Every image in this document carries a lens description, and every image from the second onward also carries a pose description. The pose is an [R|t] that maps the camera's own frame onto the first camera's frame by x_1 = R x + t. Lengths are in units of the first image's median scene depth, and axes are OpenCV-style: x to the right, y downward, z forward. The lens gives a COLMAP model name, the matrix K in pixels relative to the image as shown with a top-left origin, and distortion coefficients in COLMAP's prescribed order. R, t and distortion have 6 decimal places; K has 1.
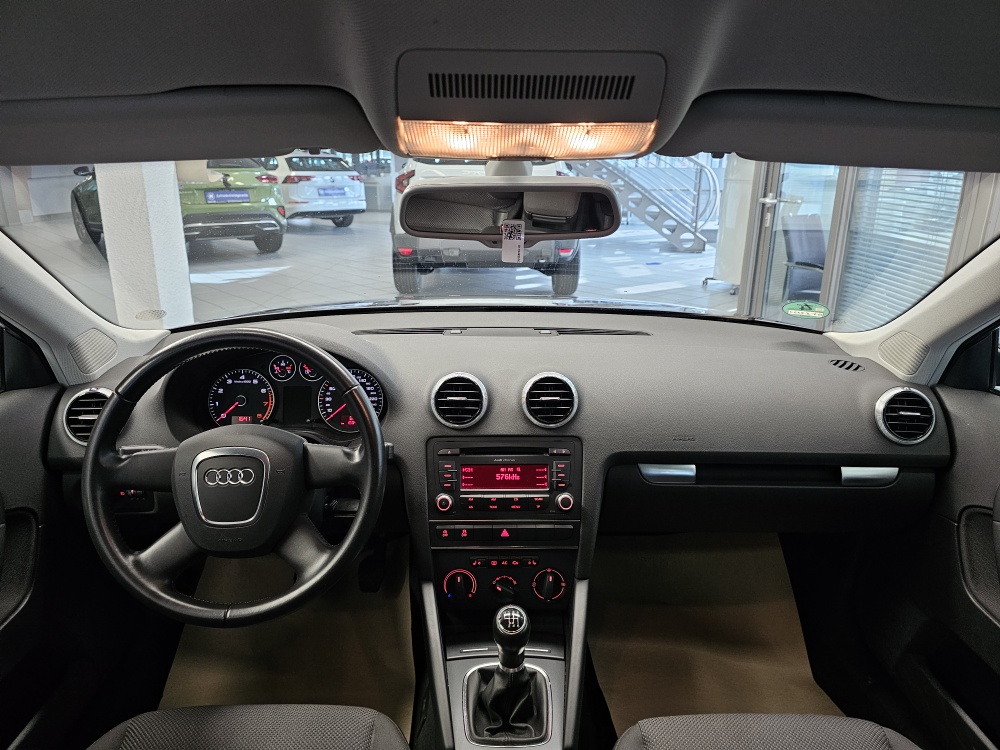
lens RADIAL K [[676.2, 0, 481.4], [0, 676.2, 371.2], [0, 0, 1]] dist [0.068045, -0.081531]
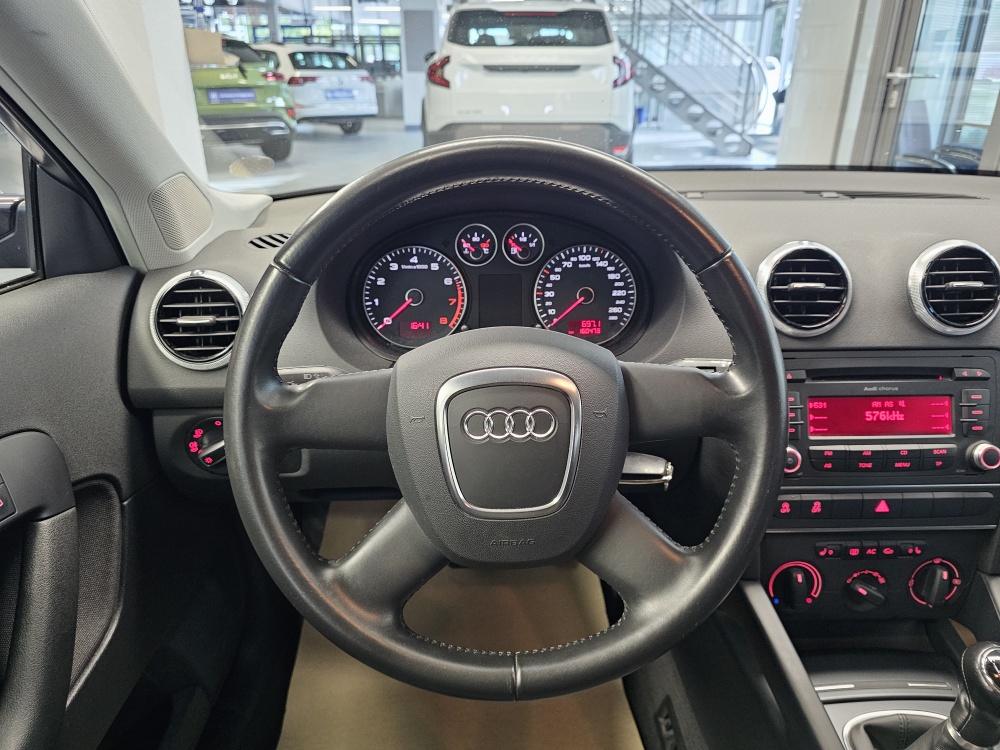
lens RADIAL K [[682.7, 0, 500.0], [0, 682.7, 375.0], [0, 0, 1]] dist [0.062859, -0.079418]
pose [[0.999905, -0.007627, 0.011471, -0.308878], [0.006163, 0.992424, 0.122709, 0.041509], [-0.012320, -0.122626, 0.992376, 0.392572]]
